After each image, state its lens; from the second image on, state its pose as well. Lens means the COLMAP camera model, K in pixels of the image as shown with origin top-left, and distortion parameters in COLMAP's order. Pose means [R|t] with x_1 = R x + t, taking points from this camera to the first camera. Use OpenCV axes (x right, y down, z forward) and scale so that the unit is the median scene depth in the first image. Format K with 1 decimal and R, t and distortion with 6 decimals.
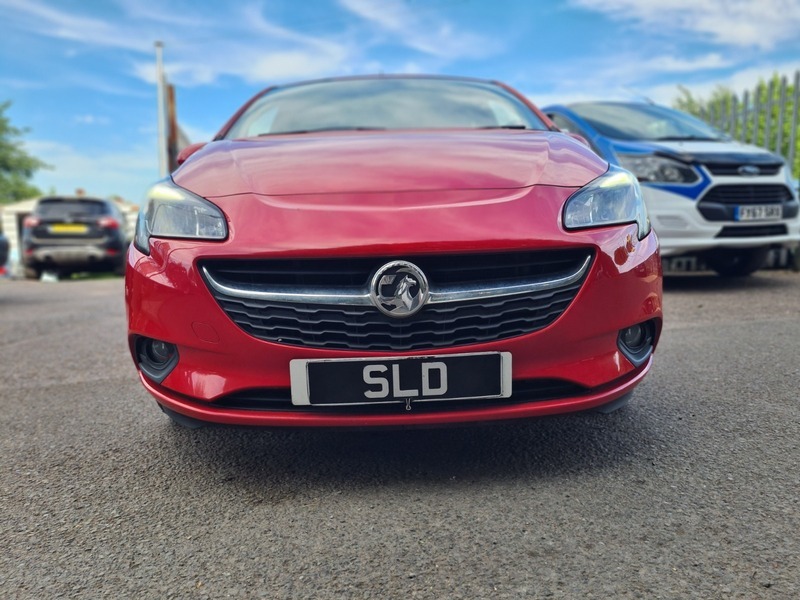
lens RADIAL K [[613.0, 0, 400.0], [0, 613.0, 300.0], [0, 0, 1]] dist [0.029646, -0.020231]
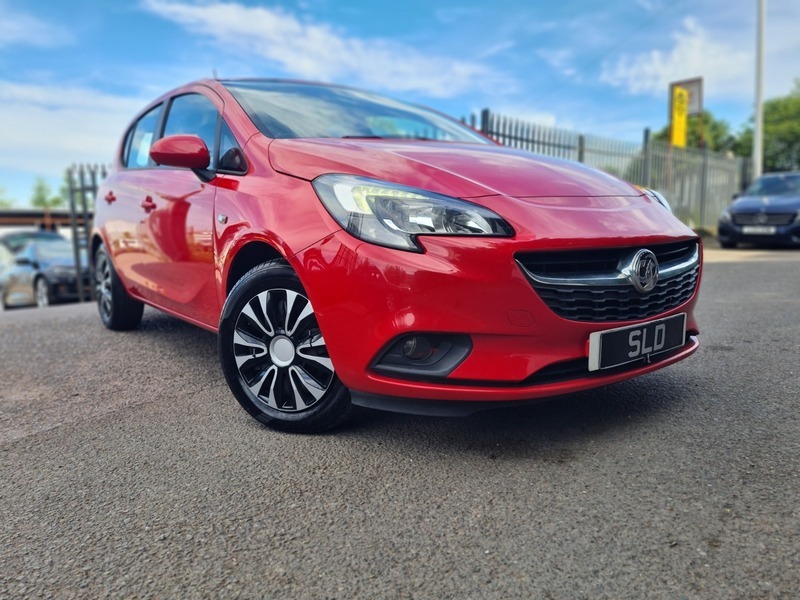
lens RADIAL K [[613.0, 0, 400.0], [0, 613.0, 300.0], [0, 0, 1]] dist [0.029646, -0.020231]
pose [[0.804713, -0.067636, 0.589799, -1.180322], [0.077365, 0.996964, 0.008773, -0.007061], [-0.588602, 0.038570, 0.807503, 0.247159]]
